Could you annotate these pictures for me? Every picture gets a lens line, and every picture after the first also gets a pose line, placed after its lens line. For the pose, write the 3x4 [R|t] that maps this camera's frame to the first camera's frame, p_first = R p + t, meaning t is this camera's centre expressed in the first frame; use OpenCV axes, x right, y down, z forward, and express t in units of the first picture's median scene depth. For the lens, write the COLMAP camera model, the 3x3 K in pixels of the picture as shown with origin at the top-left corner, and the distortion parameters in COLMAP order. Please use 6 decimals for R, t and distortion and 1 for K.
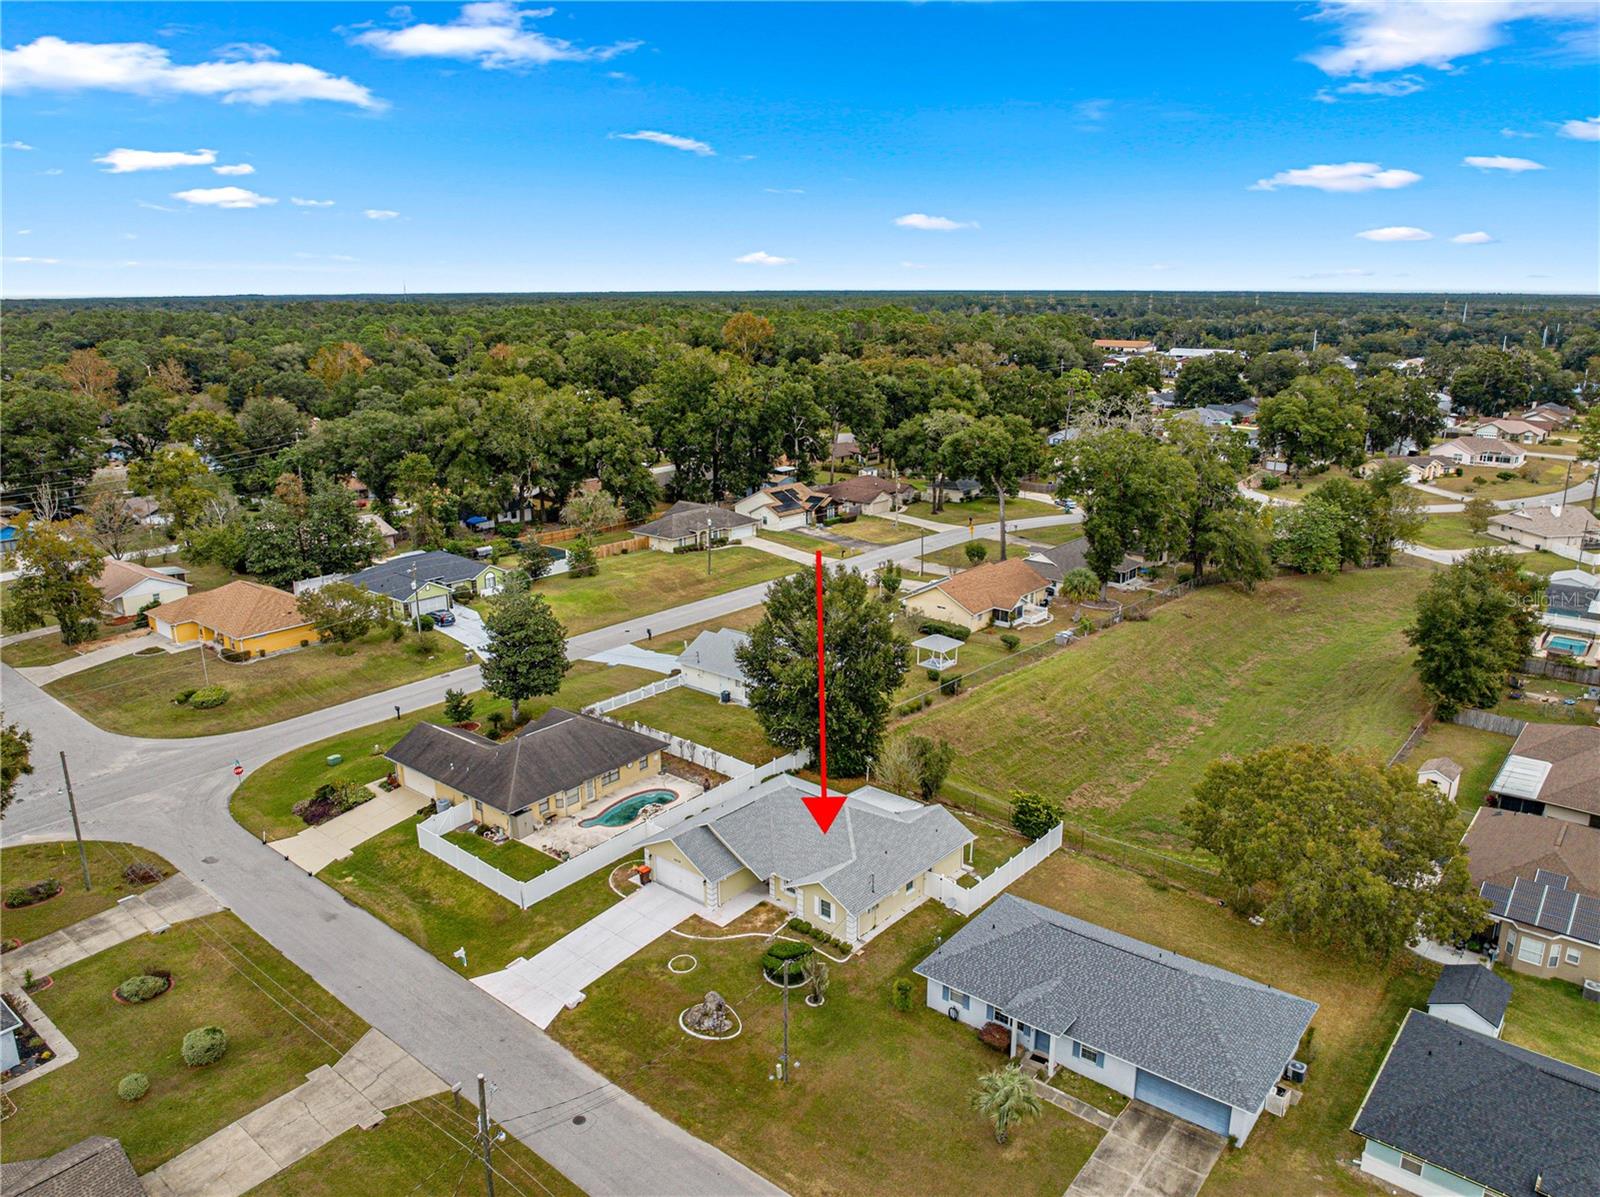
lens RADIAL K [[1128.0, 0, 800.0], [0, 1128.0, 598.5], [0, 0, 1]] dist [-0.034908, 0.003774]
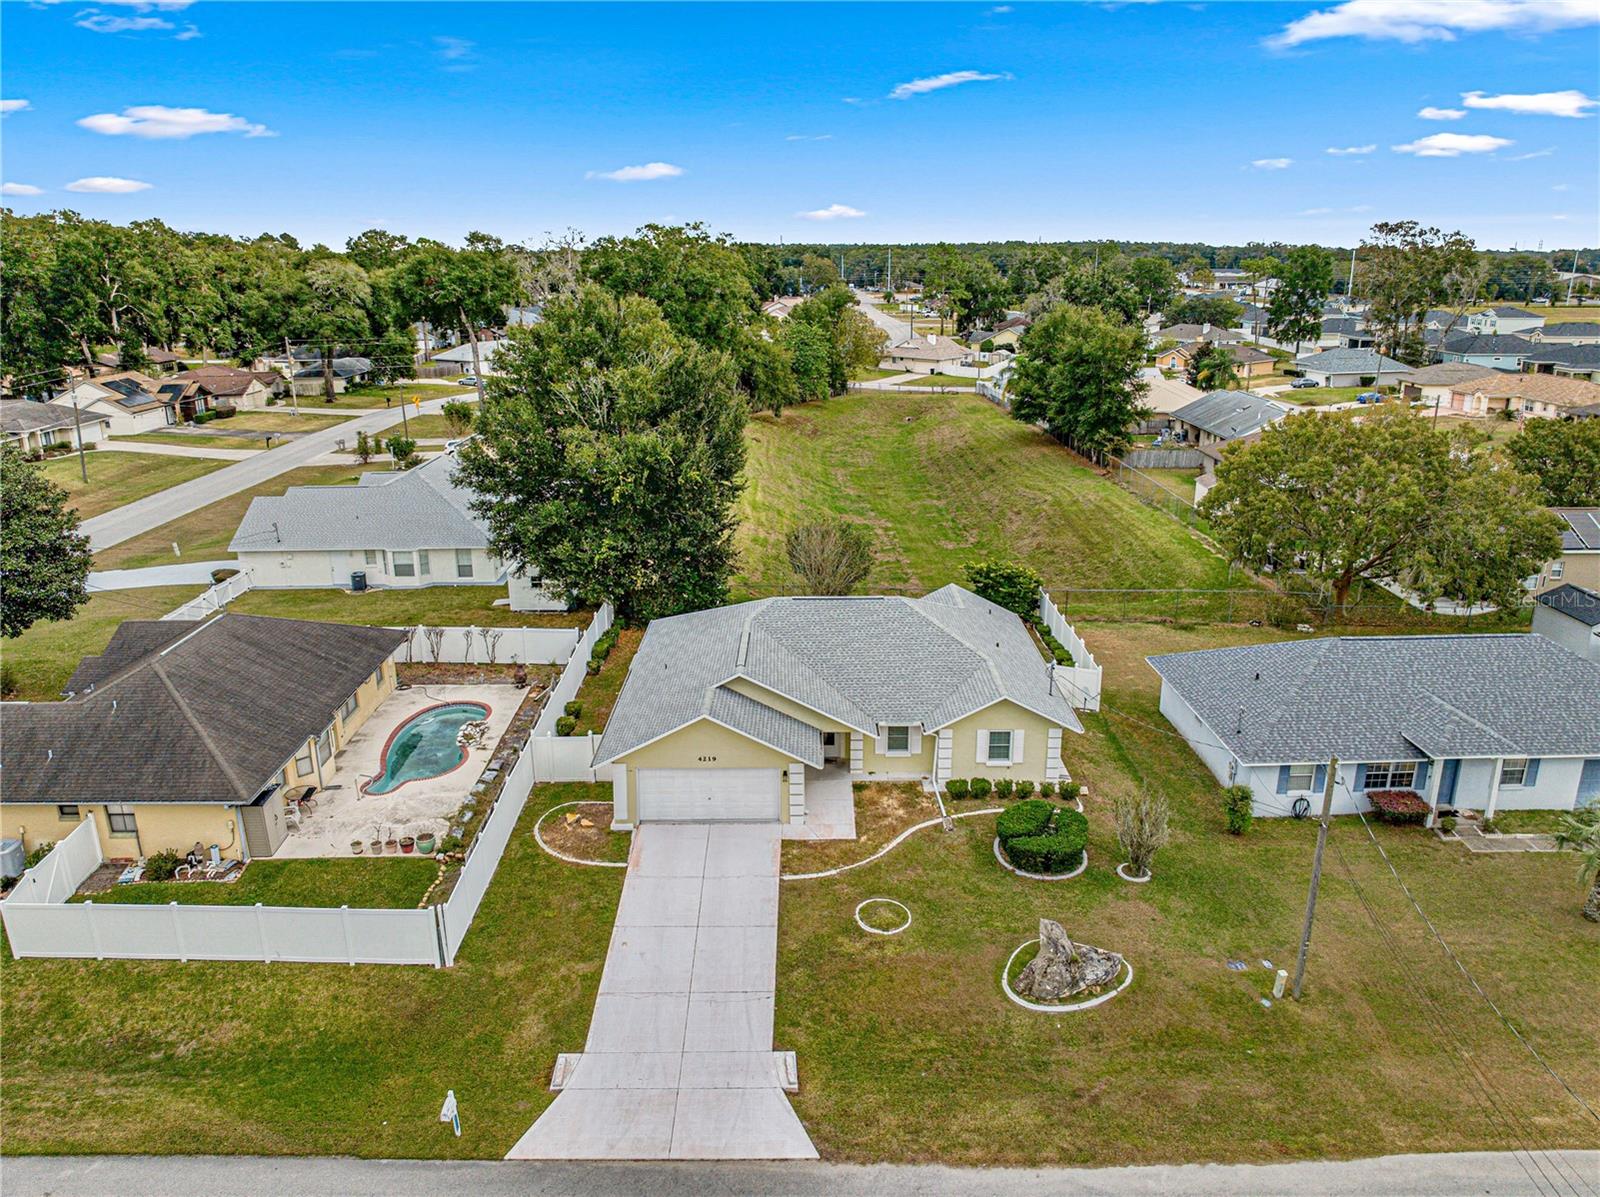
lens RADIAL K [[1128.0, 0, 800.0], [0, 1128.0, 598.5], [0, 0, 1]] dist [-0.034908, 0.003774]
pose [[0.757431, -0.192624, 0.623854, -0.334294], [0.176708, 0.980309, 0.088140, 0.107982], [-0.628548, 0.043480, 0.776555, 0.500370]]
